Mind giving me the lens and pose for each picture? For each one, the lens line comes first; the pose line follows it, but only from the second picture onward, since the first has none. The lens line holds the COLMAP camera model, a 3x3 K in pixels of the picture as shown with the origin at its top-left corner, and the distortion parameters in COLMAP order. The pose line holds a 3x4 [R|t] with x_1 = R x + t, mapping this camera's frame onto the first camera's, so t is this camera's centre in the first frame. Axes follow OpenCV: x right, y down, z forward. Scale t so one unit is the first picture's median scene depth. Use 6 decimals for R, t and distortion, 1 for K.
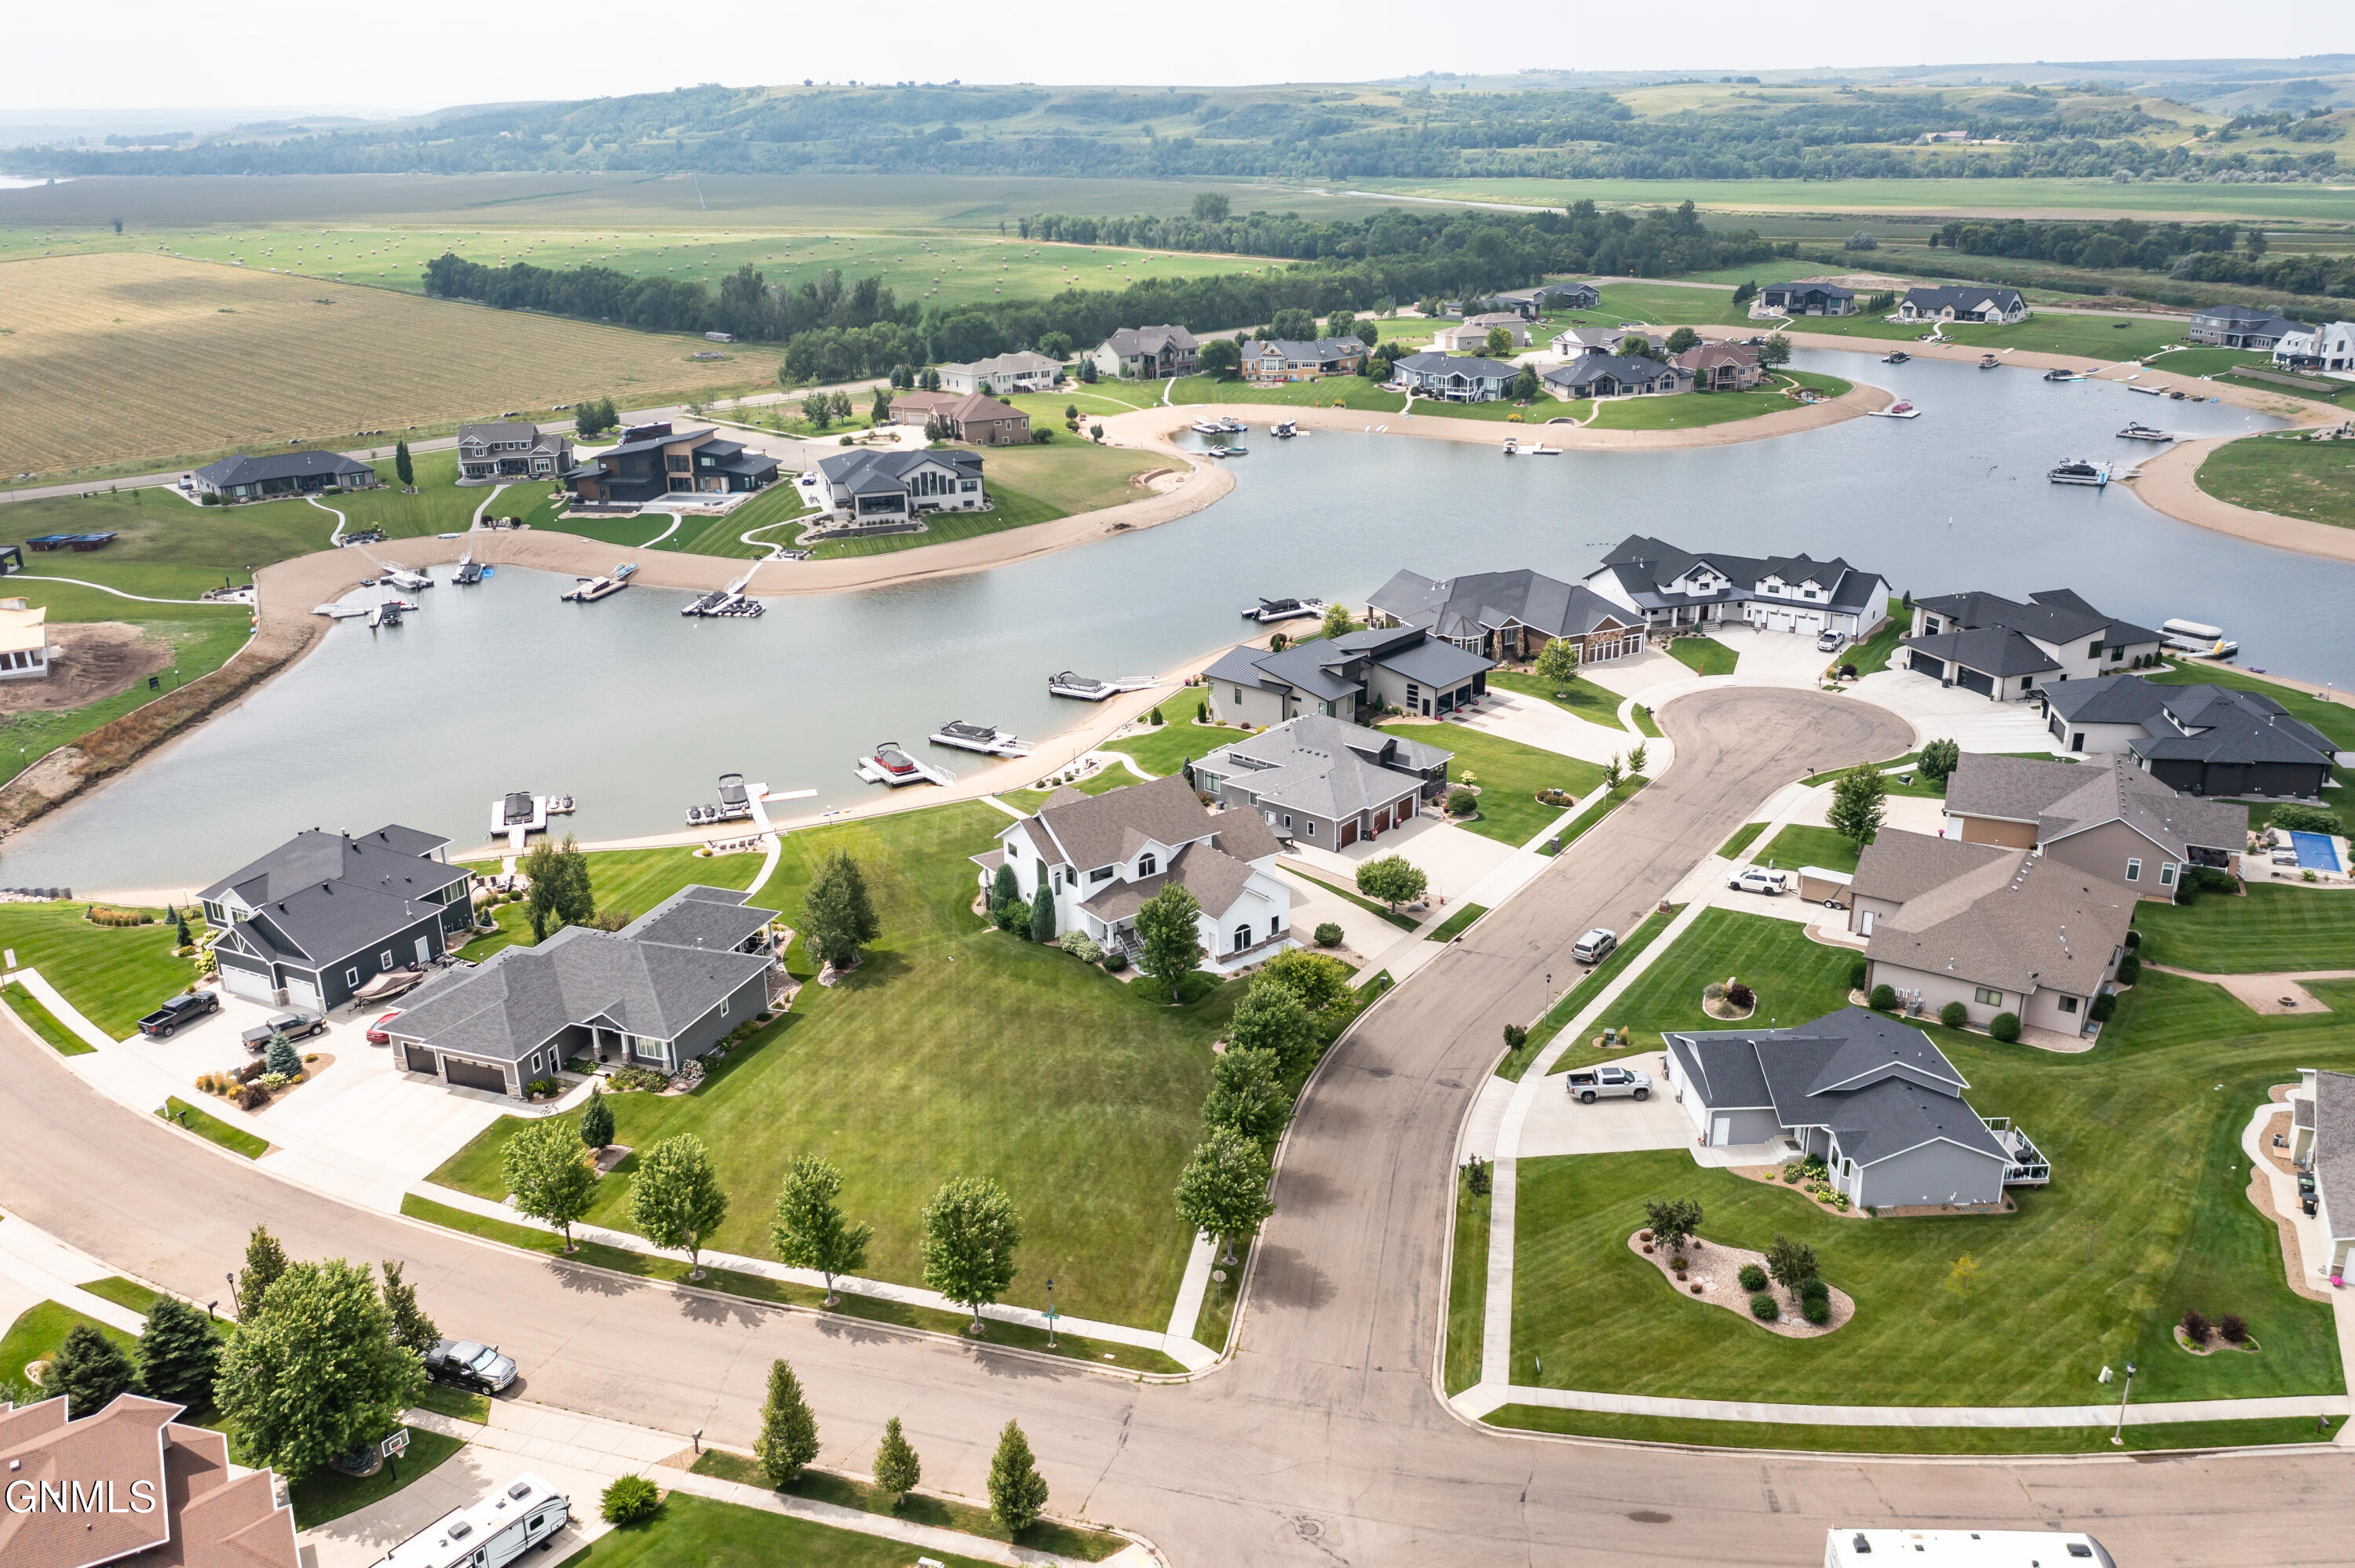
lens RADIAL K [[1868.3, 0, 1170.4], [0, 1868.3, 770.1], [0, 0, 1]] dist [-0.019844, 0.005013]
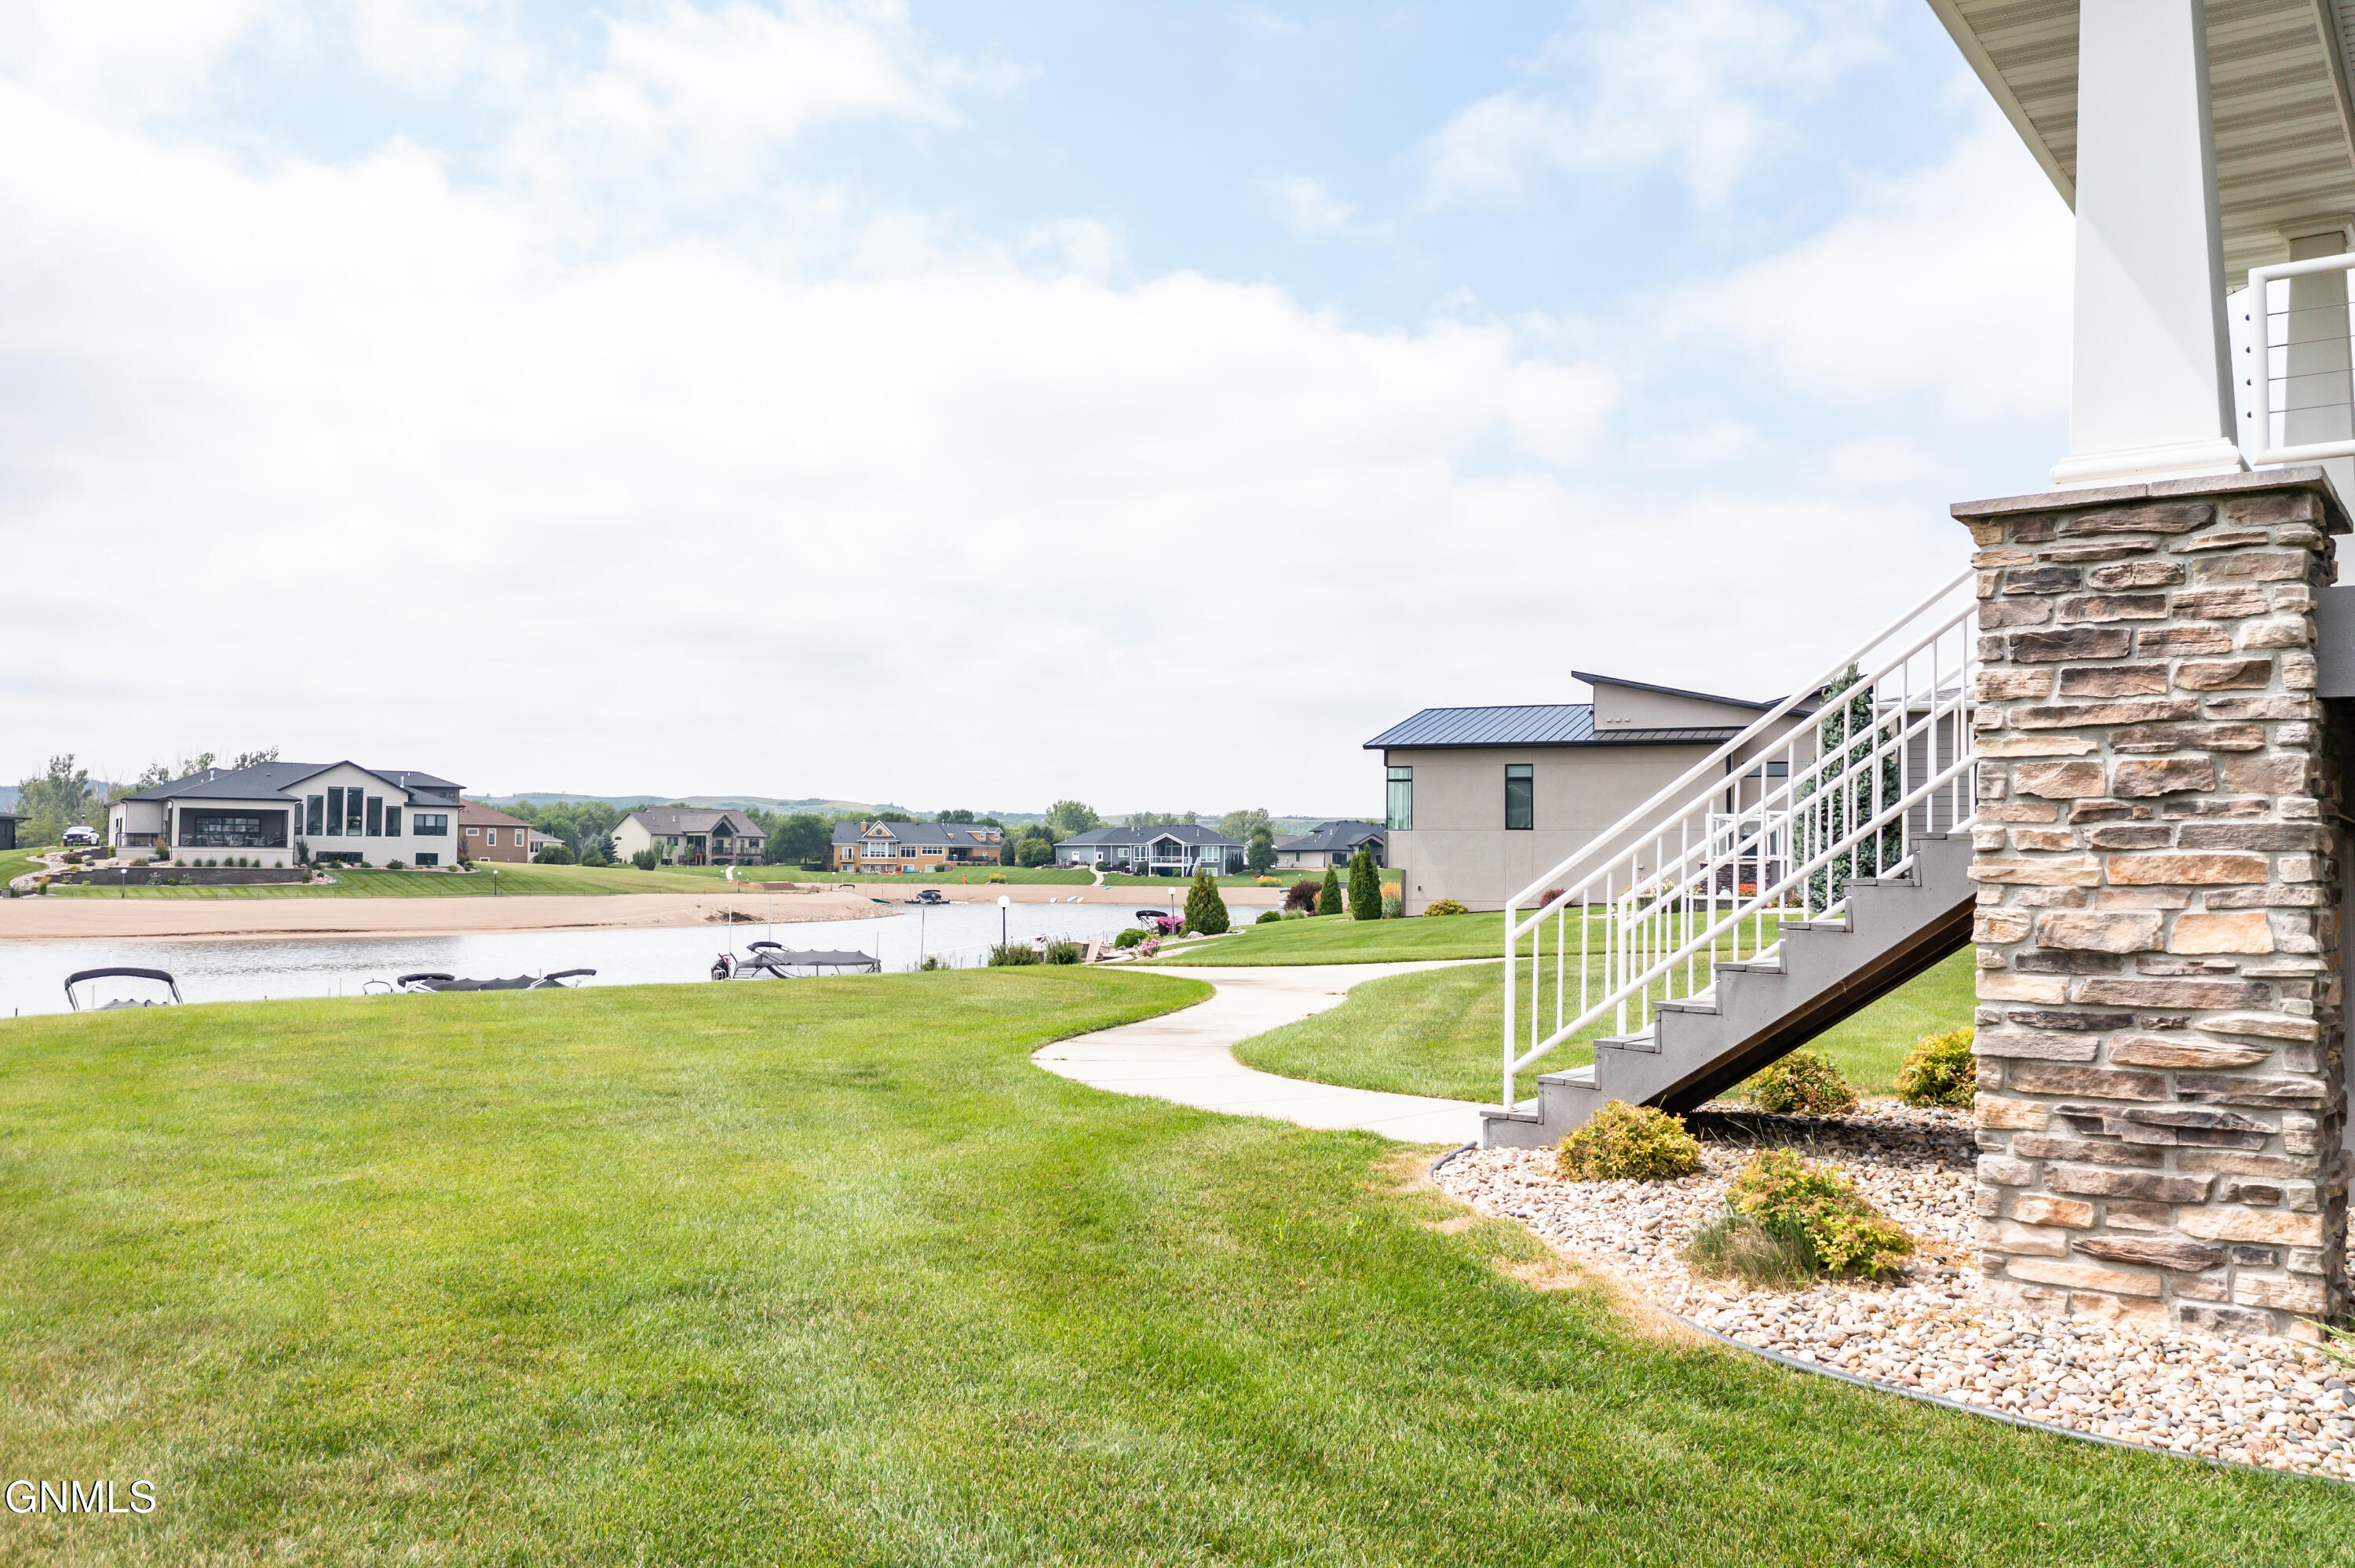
lens RADIAL K [[1859.8, 0, 1173.5], [0, 1859.8, 773.6], [0, 0, 1]] dist [-0.013633, 0.004384]
pose [[0.955323, 0.040928, 0.292716, -0.064111], [0.076633, 0.922198, -0.379048, 0.039701], [-0.285456, 0.384545, 0.877861, 0.503869]]
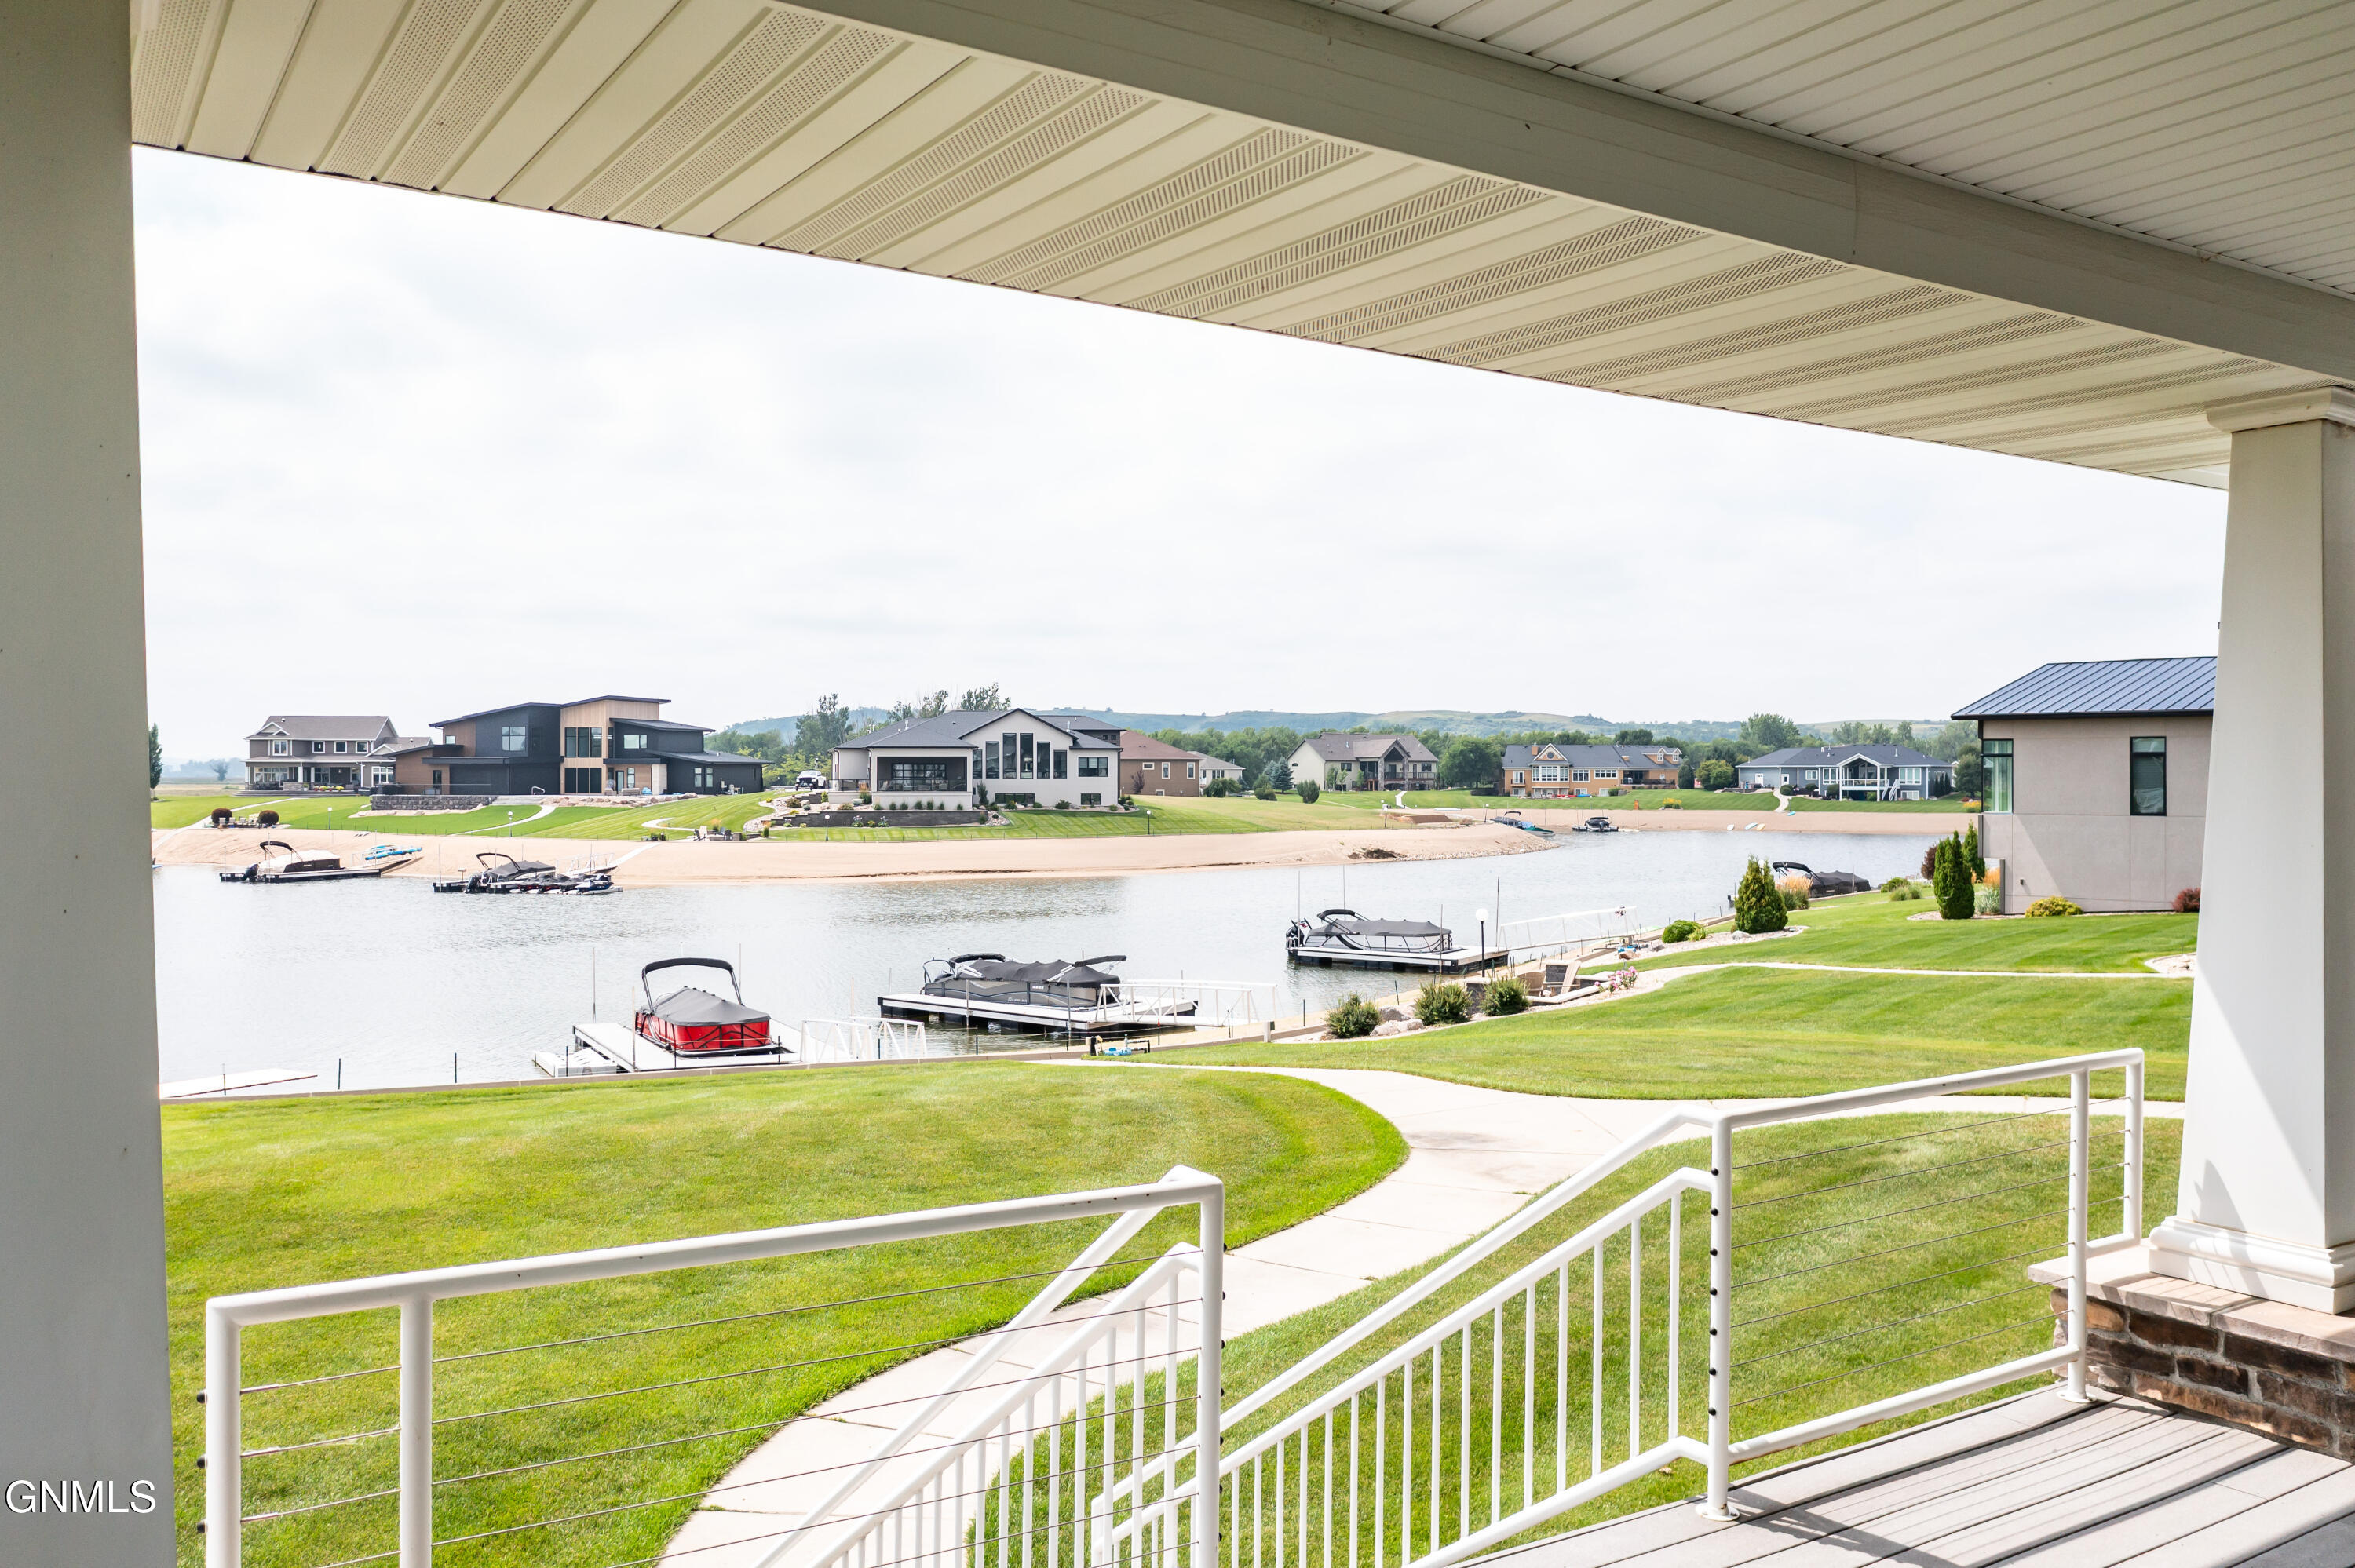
lens RADIAL K [[1868.3, 0, 1170.4], [0, 1868.3, 770.1], [0, 0, 1]] dist [-0.019844, 0.005013]
pose [[0.996935, 0.017785, -0.076180, -0.045790], [-0.042900, 0.938618, -0.342280, 0.029872], [0.065416, 0.344499, 0.936505, 0.508021]]
